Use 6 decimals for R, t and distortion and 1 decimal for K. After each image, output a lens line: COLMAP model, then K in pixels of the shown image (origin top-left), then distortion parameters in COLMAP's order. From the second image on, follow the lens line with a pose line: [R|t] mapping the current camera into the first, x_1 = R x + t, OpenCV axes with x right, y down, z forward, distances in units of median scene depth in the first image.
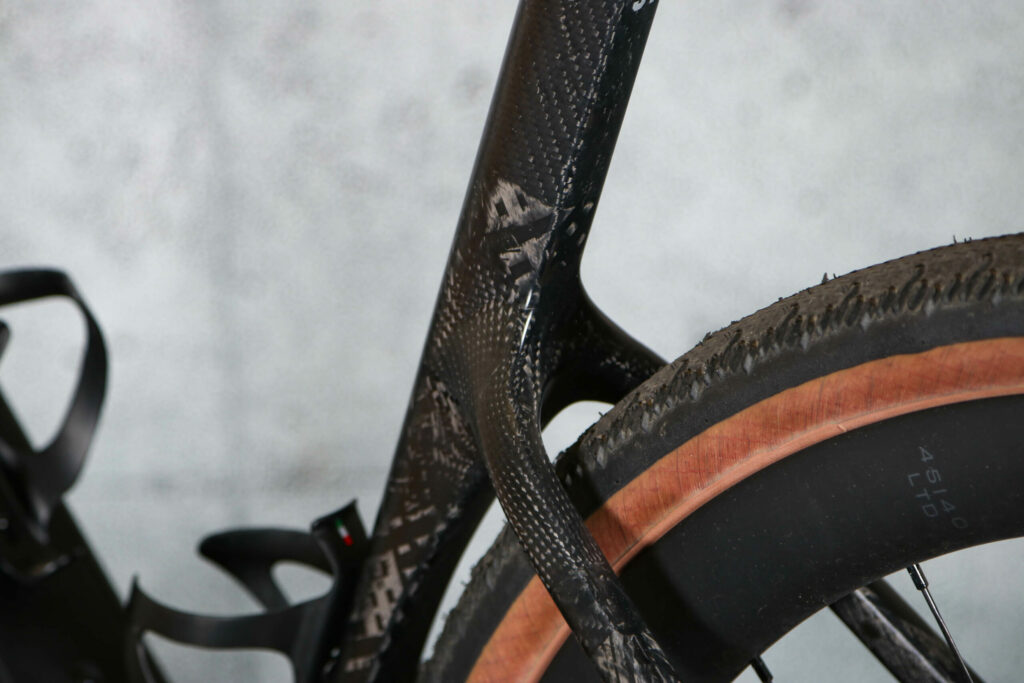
lens RADIAL K [[5348.4, 0, 512.4], [0, 5348.4, 341.4], [0, 0, 1]] dist [0.273944, 0.000000]
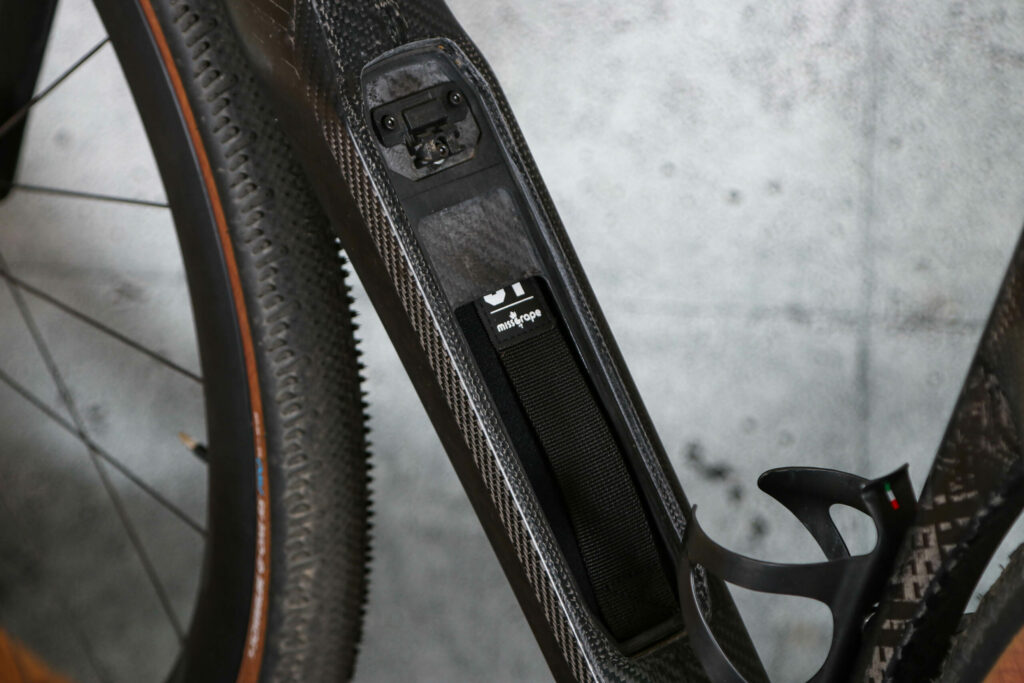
lens RADIAL K [[4064.7, 0, 511.2], [0, 4064.7, 341.2], [0, 0, 1]] dist [0.571966, 0.000000]
pose [[0.981352, 0.100285, -0.163984, 0.023002], [-0.084917, 0.991538, 0.098195, -0.065782], [0.172444, -0.082439, 0.981564, 0.222887]]
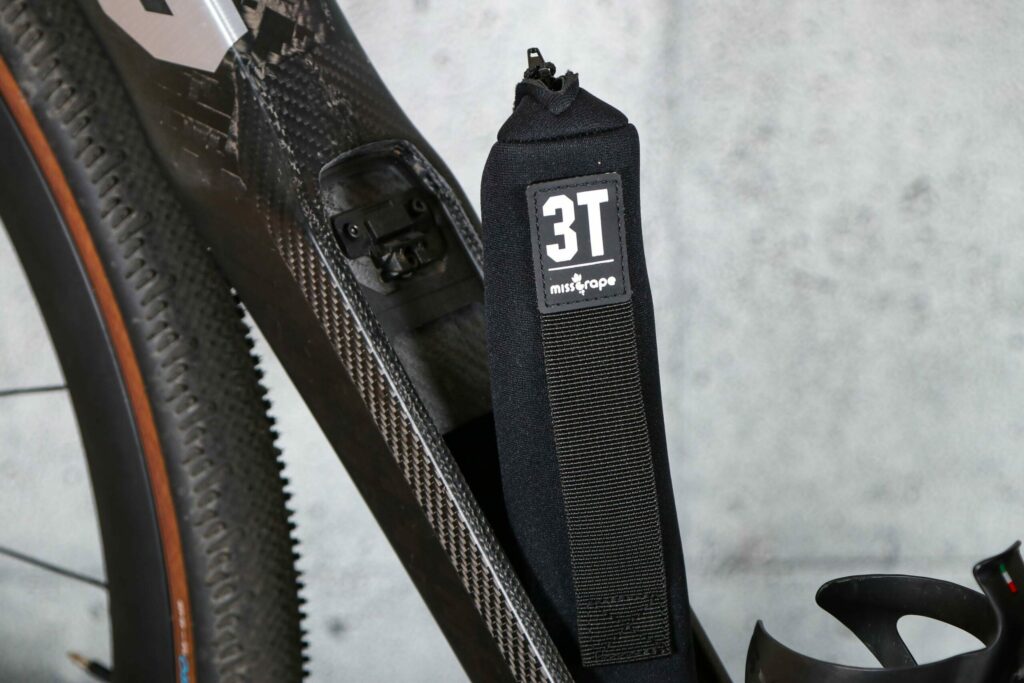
lens RADIAL K [[3543.3, 0, 511.9], [0, 3543.3, 343.2], [0, 0, 1]] dist [0.302908, 0.000000]
pose [[0.999620, 0.024199, -0.013168, -0.109189], [-0.024909, 0.998078, -0.056751, 0.032964], [0.011770, 0.057057, 0.998302, 0.407821]]
